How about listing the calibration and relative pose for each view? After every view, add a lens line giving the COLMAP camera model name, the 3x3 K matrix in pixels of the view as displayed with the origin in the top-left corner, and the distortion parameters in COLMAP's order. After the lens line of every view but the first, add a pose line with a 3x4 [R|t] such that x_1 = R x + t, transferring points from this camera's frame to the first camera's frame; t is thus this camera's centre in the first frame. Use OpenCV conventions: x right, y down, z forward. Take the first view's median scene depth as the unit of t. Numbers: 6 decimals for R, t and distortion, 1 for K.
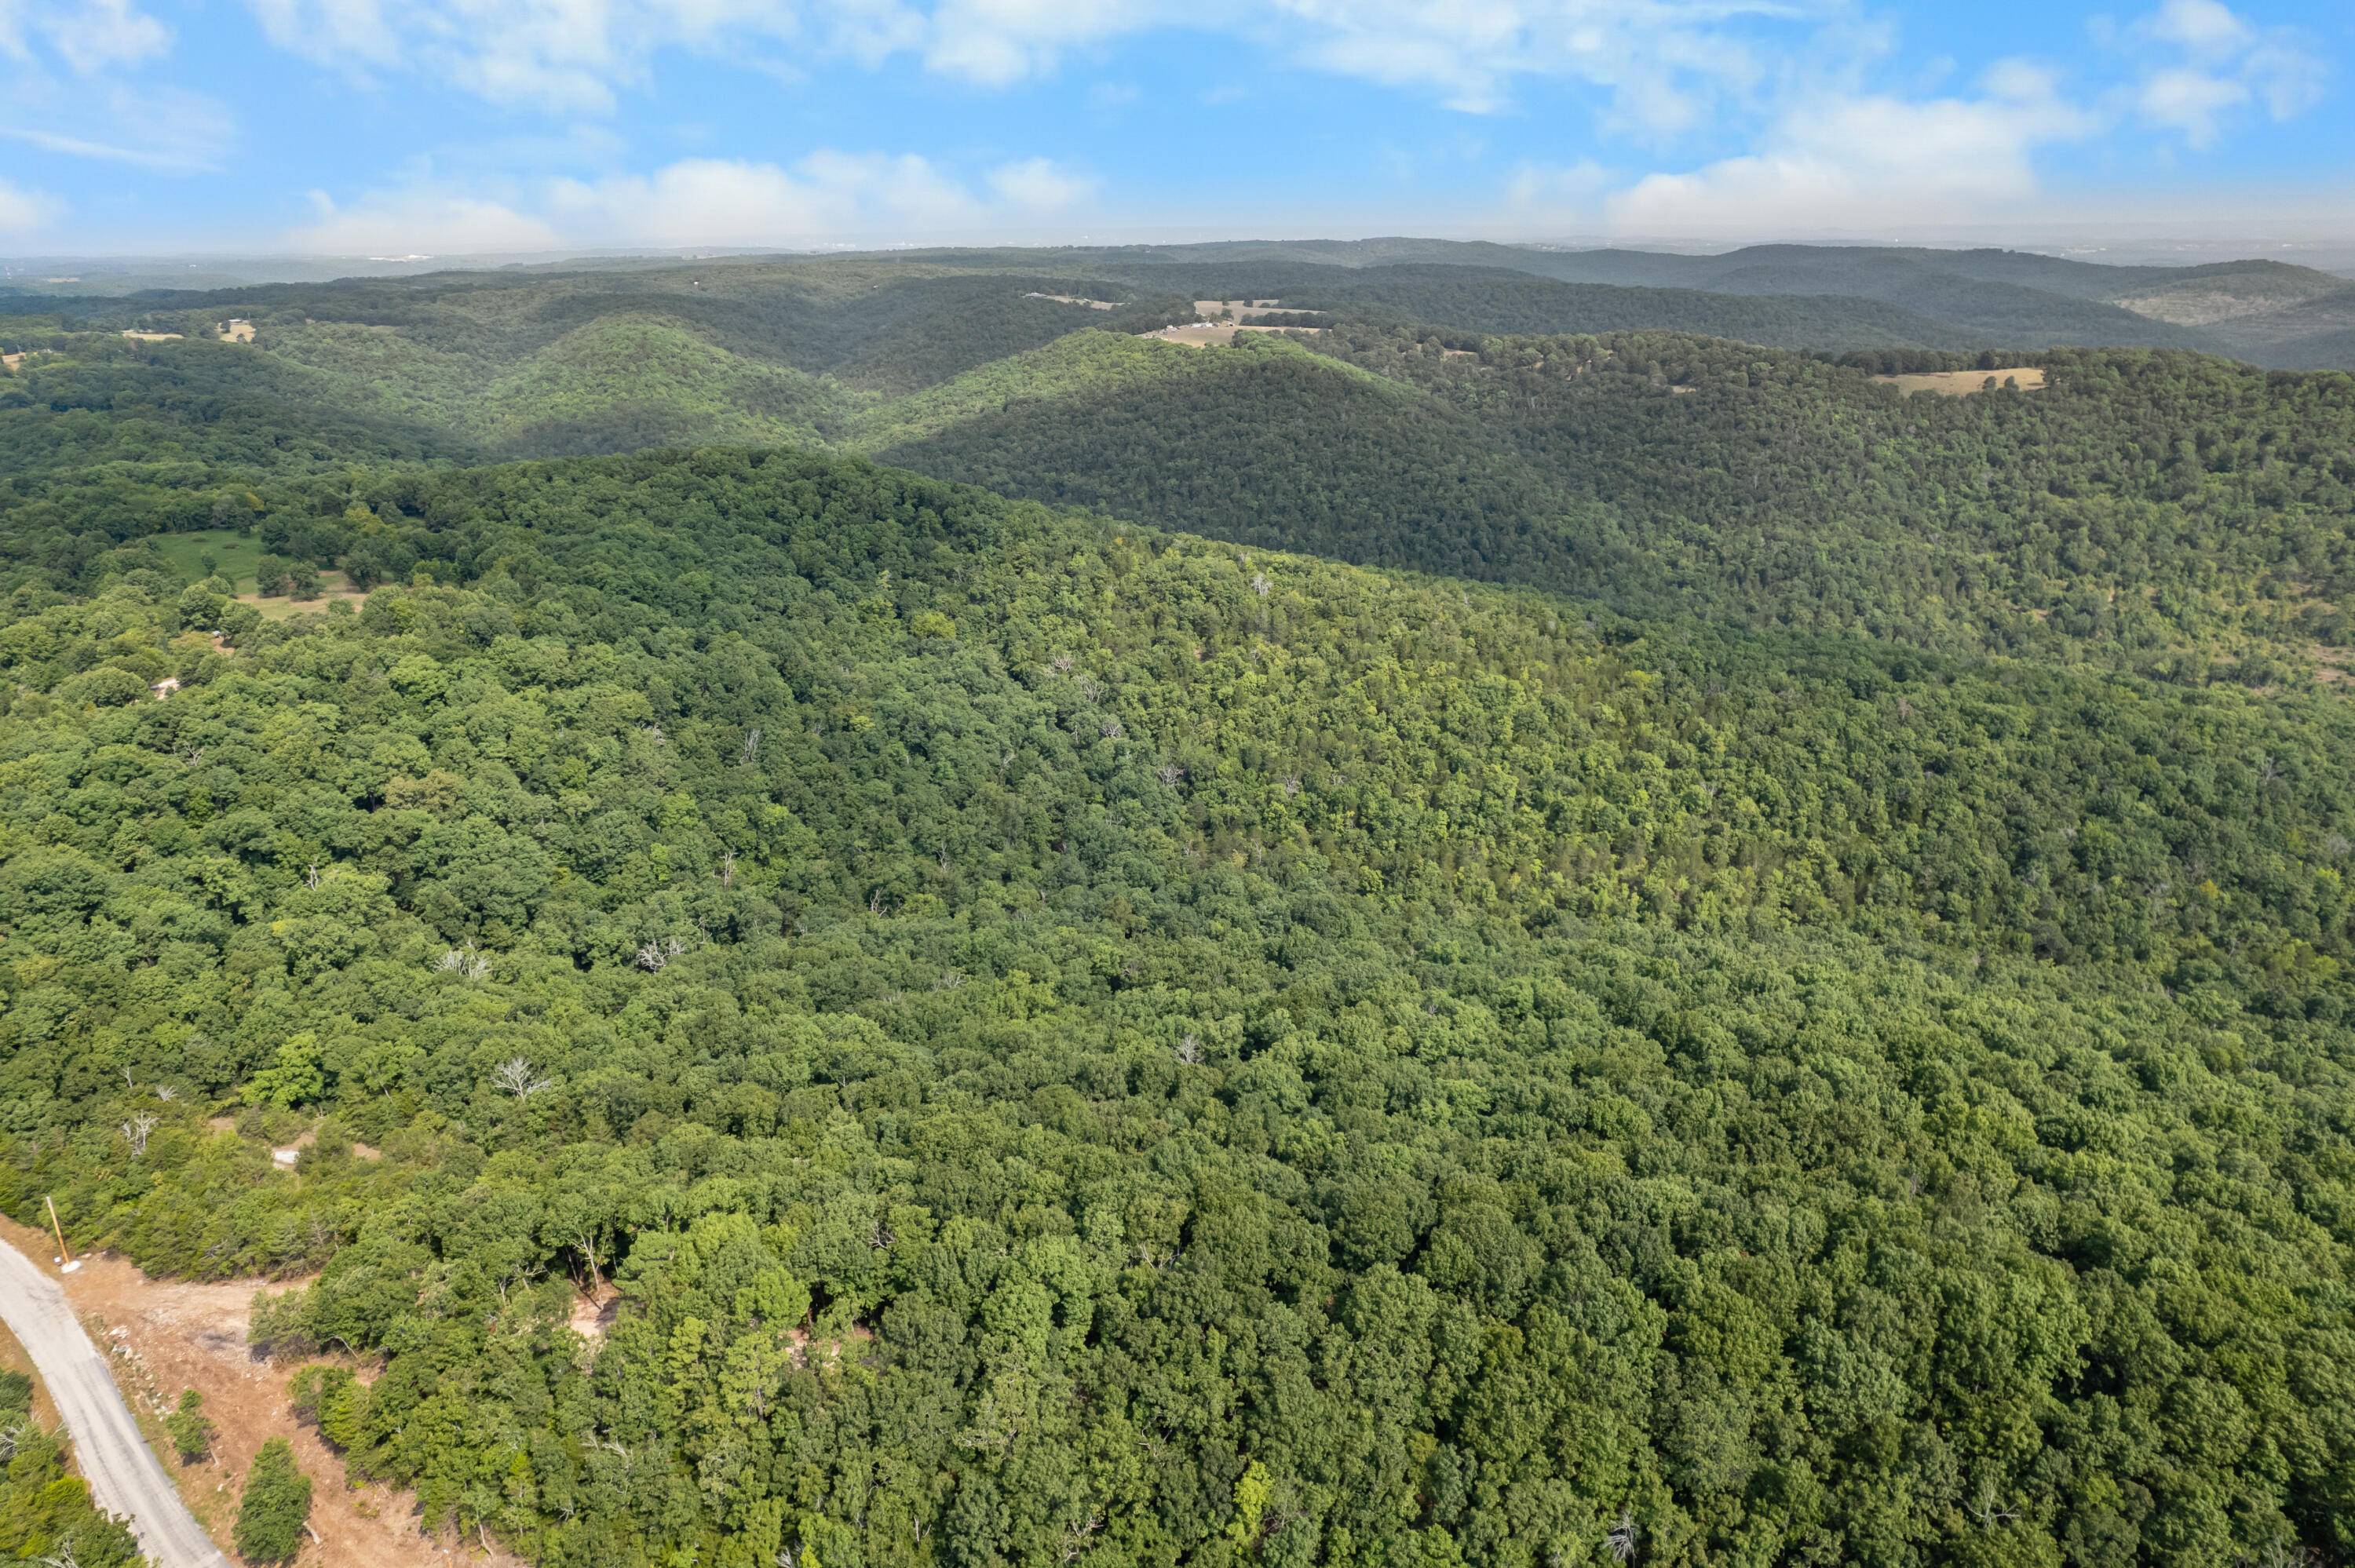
lens RADIAL K [[1504.2, 0, 1170.7], [0, 1504.2, 784.1], [0, 0, 1]] dist [-0.076699, 0.070325]
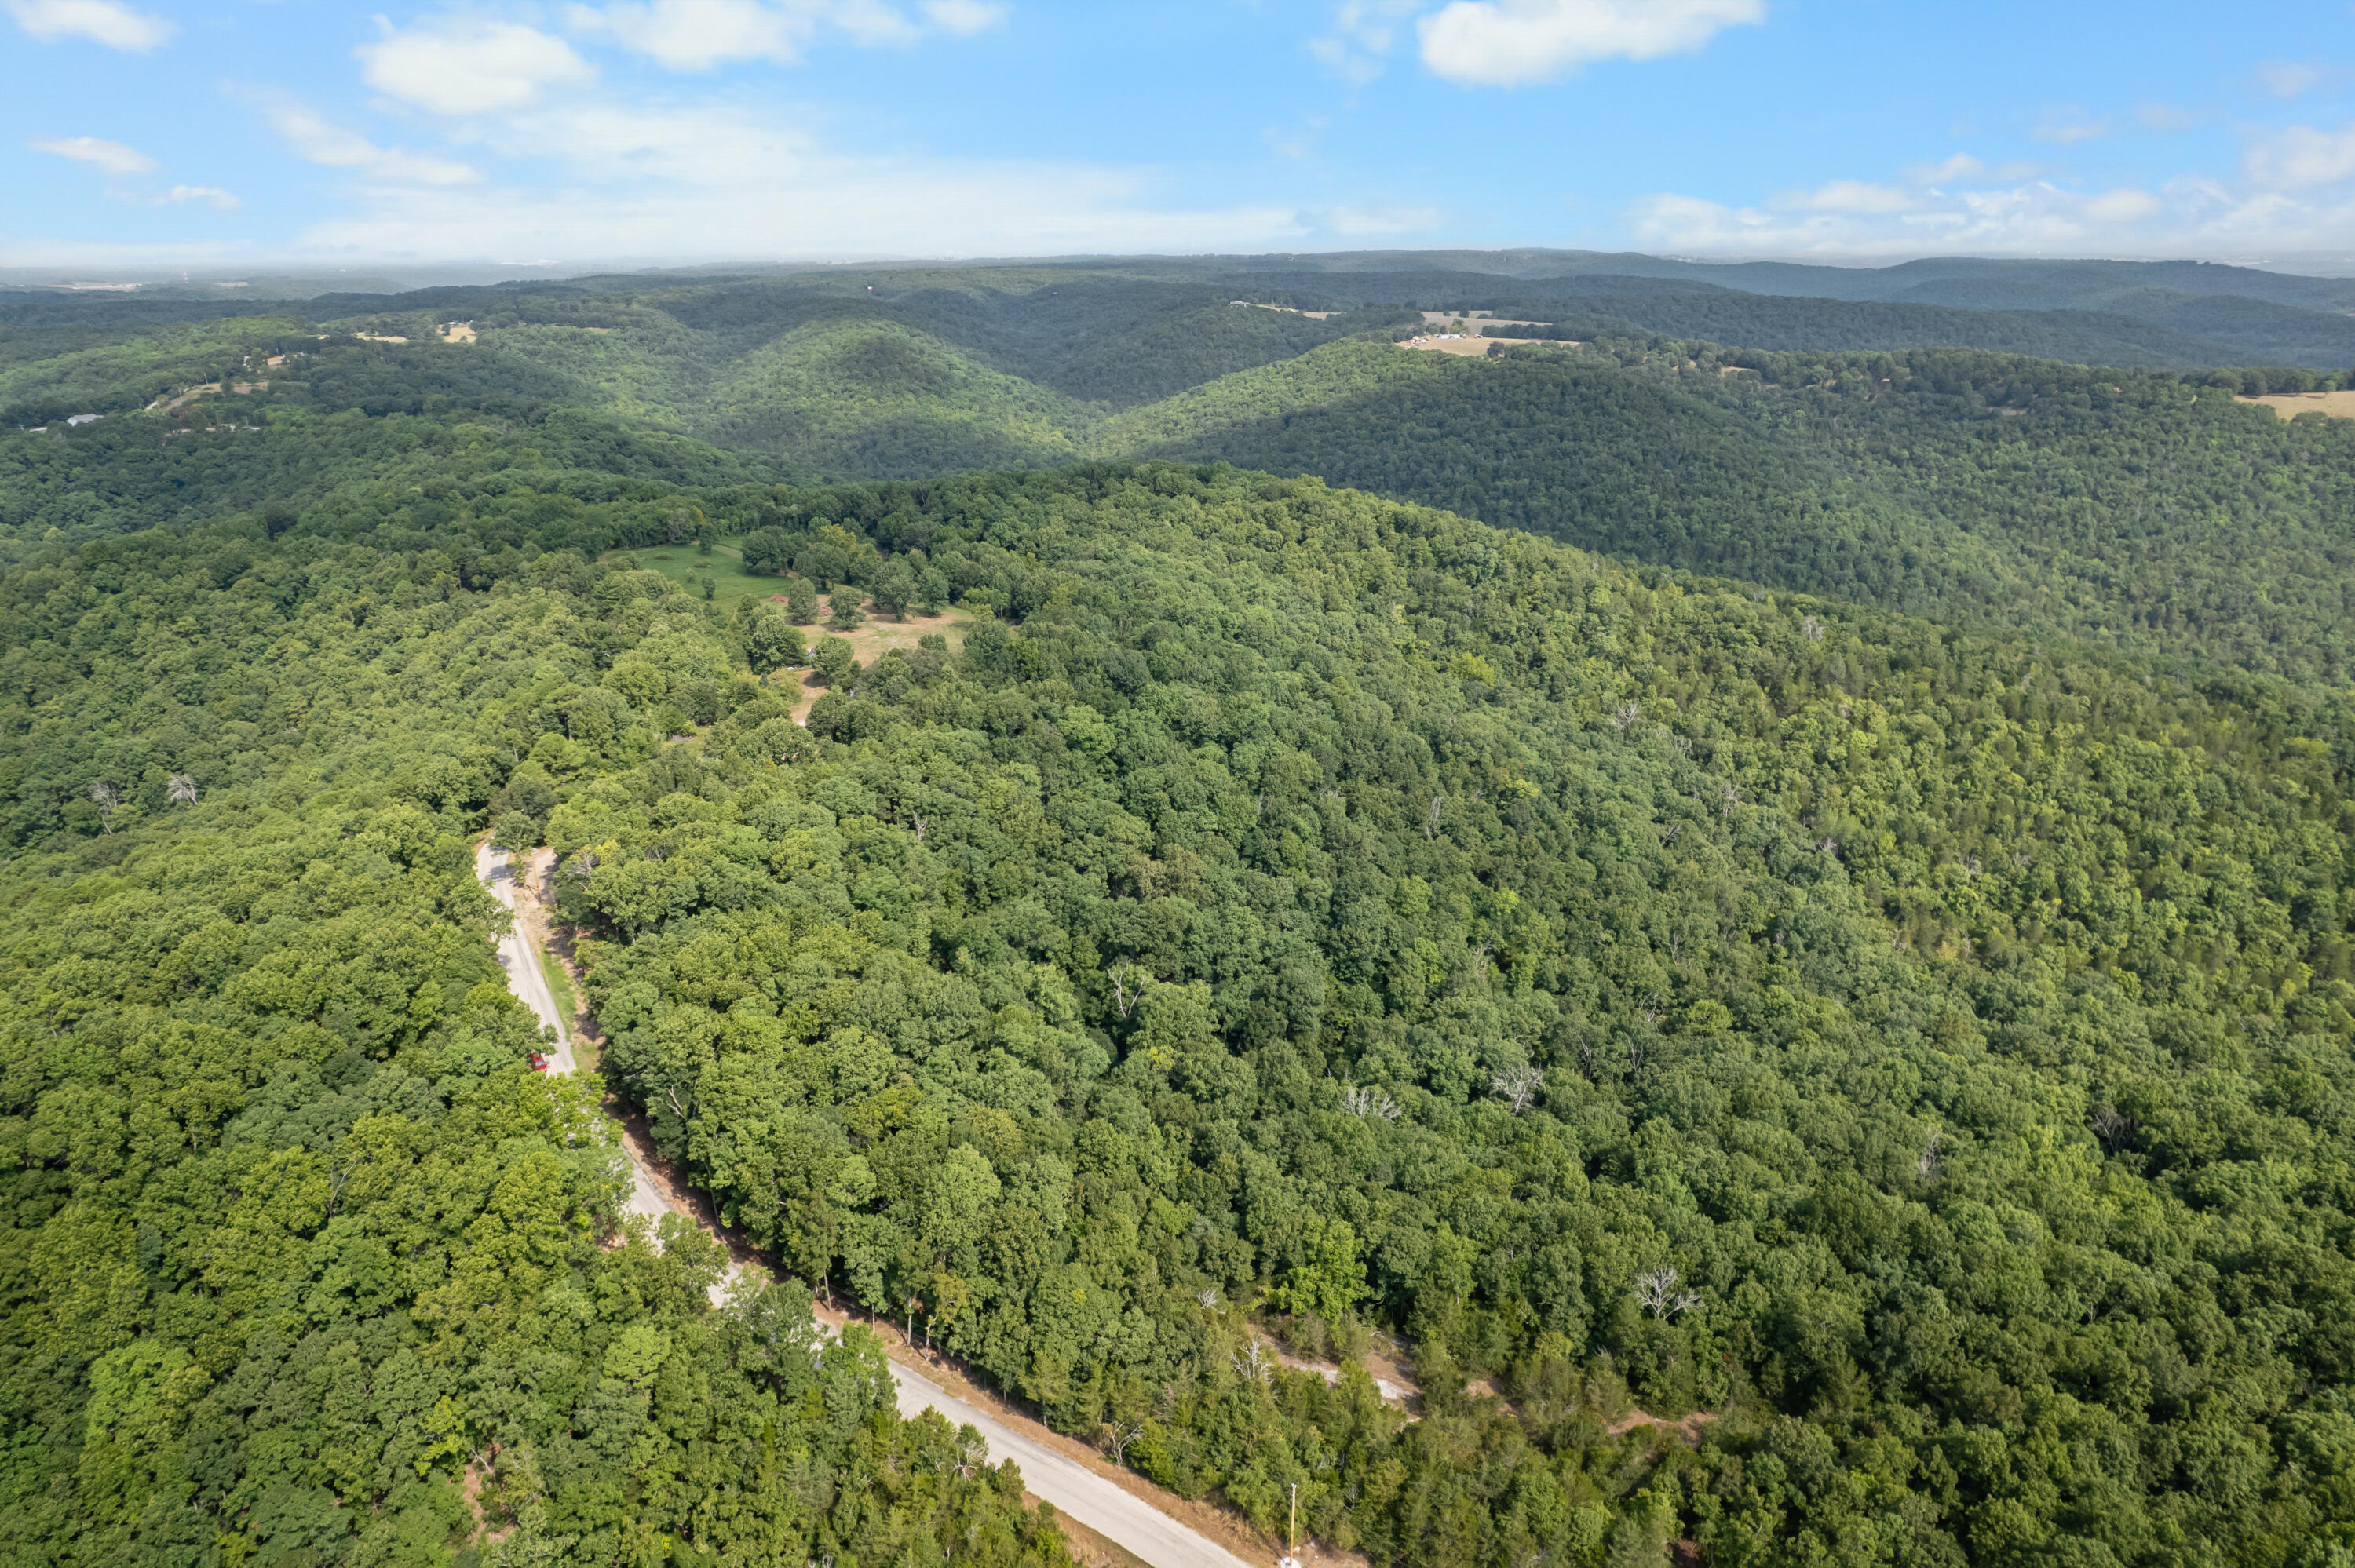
lens RADIAL K [[1509.7, 0, 1168.2], [0, 1509.7, 774.4], [0, 0, 1]] dist [-0.088465, 0.084149]
pose [[0.998384, 0.022258, -0.052285, -0.161825], [-0.022864, 0.999678, -0.011017, -0.015095], [0.052023, 0.012195, 0.998571, 0.046728]]
